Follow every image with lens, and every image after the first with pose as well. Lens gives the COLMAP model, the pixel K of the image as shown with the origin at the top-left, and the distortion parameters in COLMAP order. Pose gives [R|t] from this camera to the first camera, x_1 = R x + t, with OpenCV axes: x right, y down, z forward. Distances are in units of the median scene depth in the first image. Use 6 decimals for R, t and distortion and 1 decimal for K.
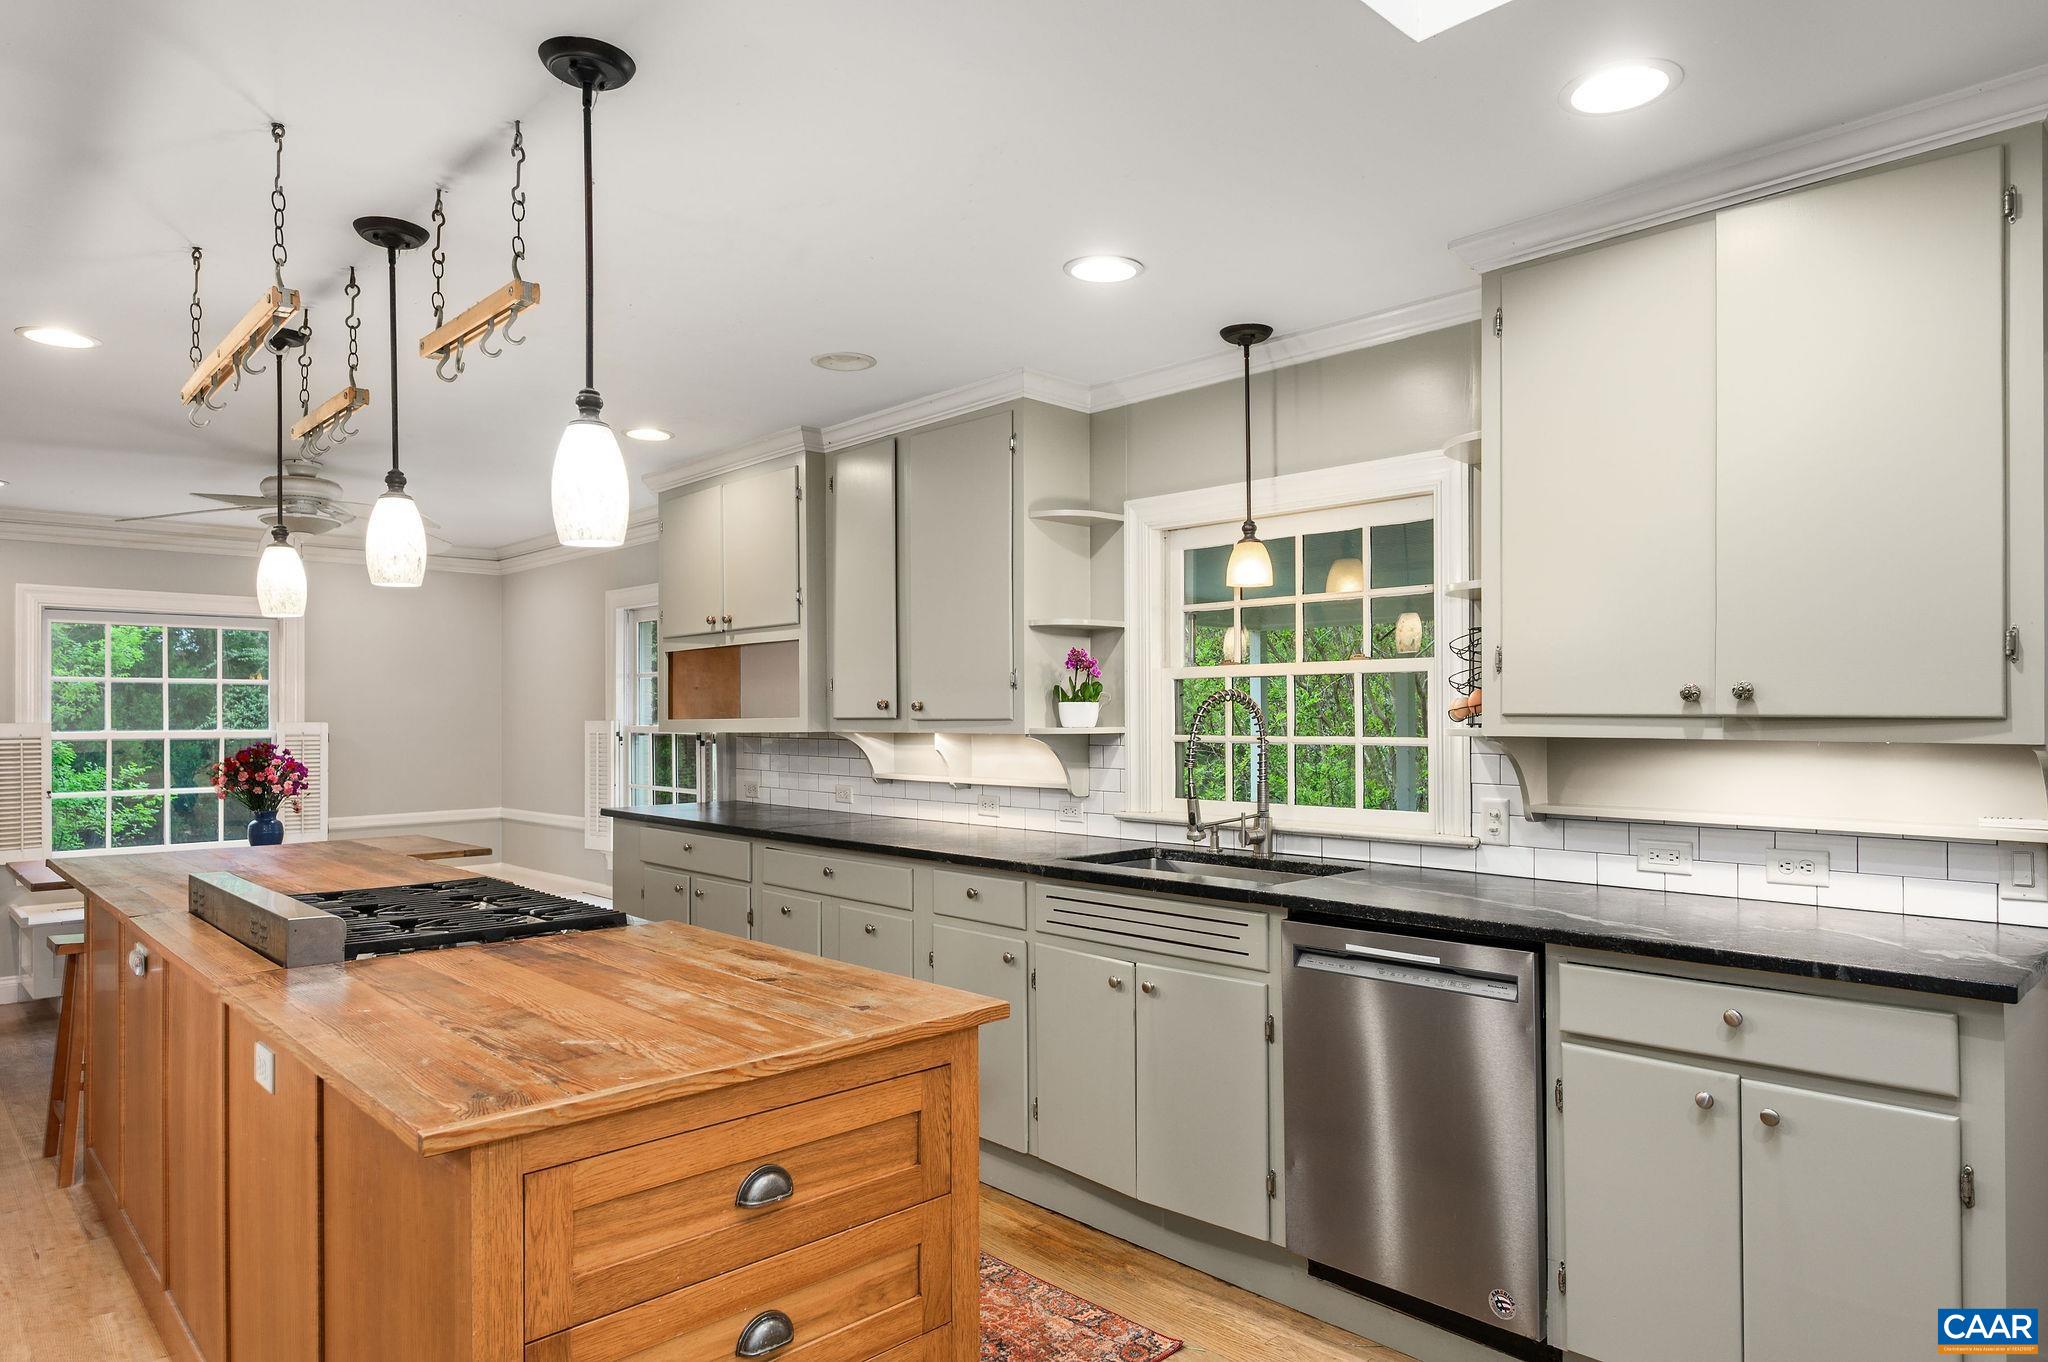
lens RADIAL K [[1251.9, 0, 1026.0], [0, 1251.9, 701.3], [0, 0, 1]] dist [0.006932, -0.004662]
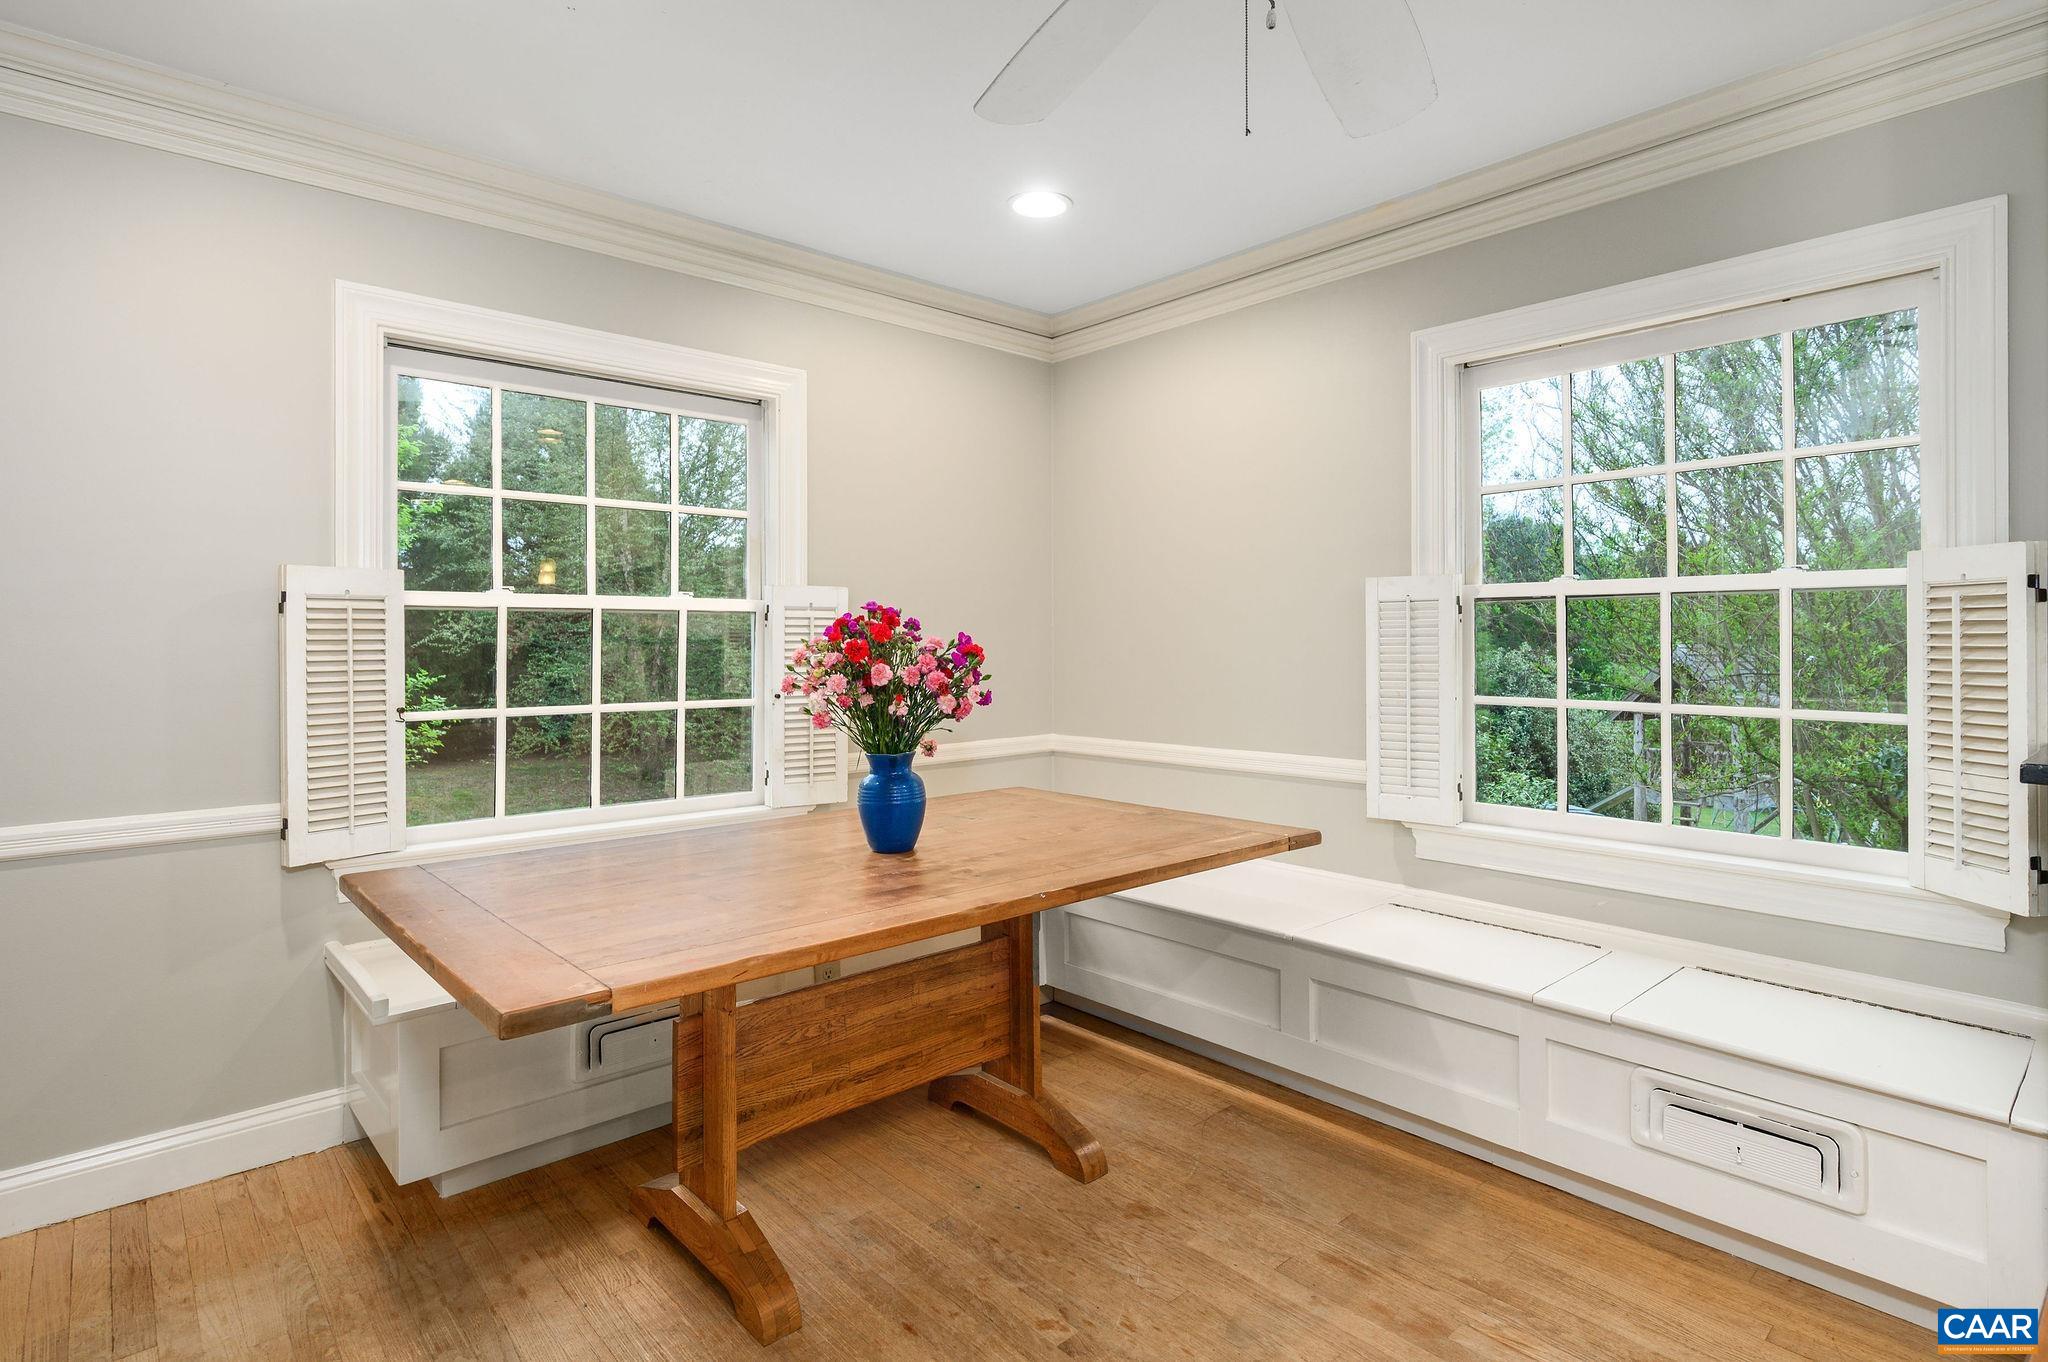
lens RADIAL K [[1063.4, 0, 1037.0], [0, 1063.4, 637.0], [0, 0, 1]] dist [0.006027, 0.000427]
pose [[0.999670, -0.000168, -0.025696, -0.712859], [0.000343, 0.999977, 0.006824, 0.056095], [0.025694, -0.006830, 0.999647, 0.810604]]
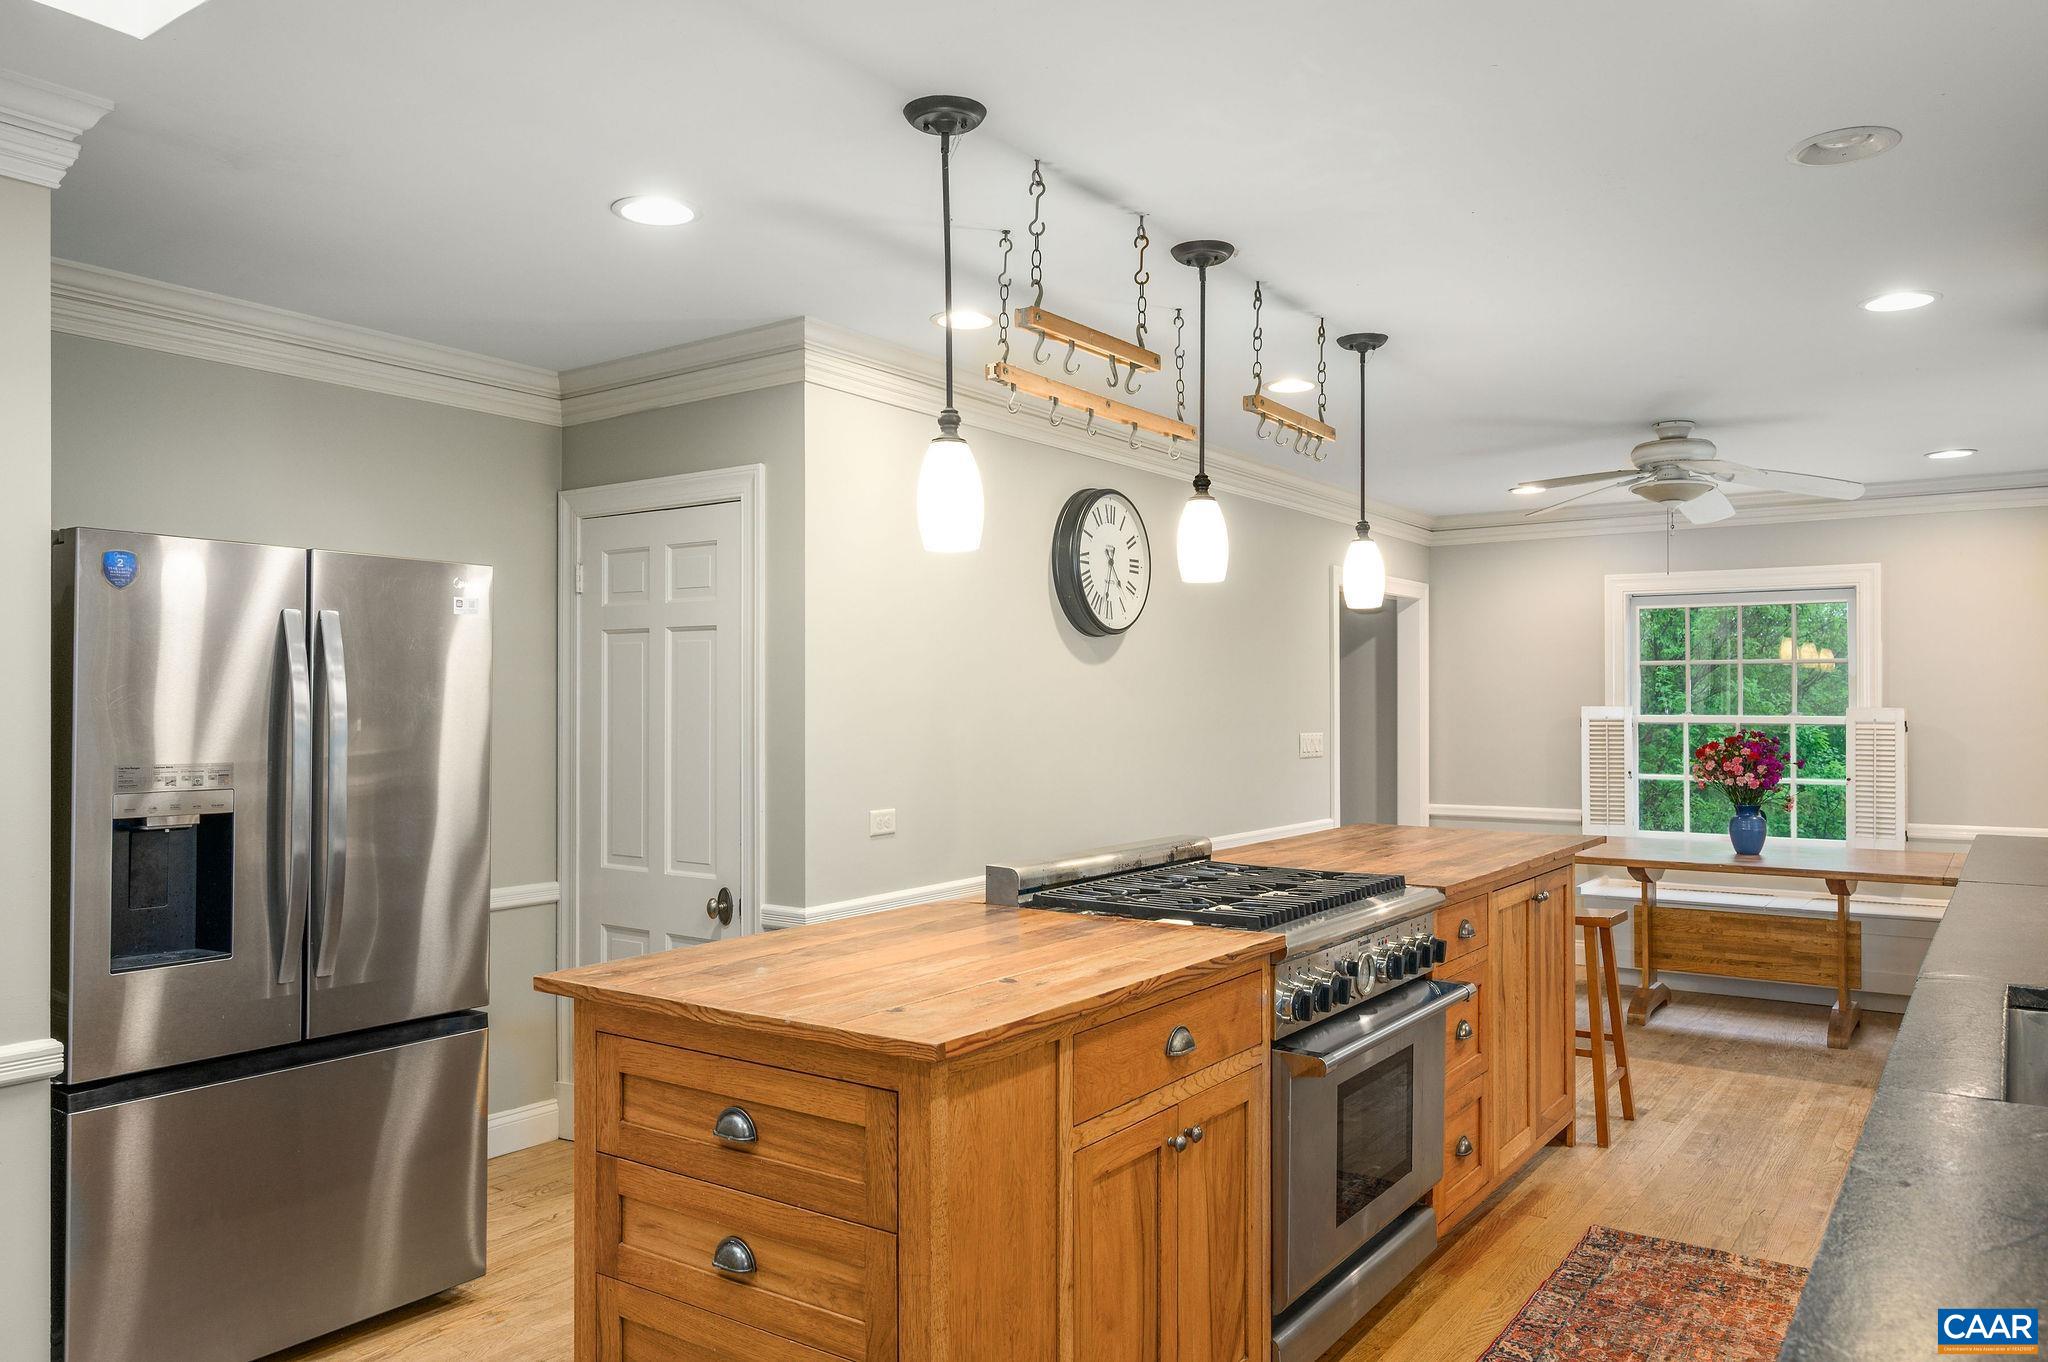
lens RADIAL K [[1453.2, 0, 1017.0], [0, 1453.2, 682.9], [0, 0, 1]] dist [0.004396, 0.001711]
pose [[0.197844, -0.001906, -0.980232, 0.413535], [0.004983, 0.999987, -0.000938, -0.003288], [0.980221, -0.004699, 0.197850, 0.364154]]
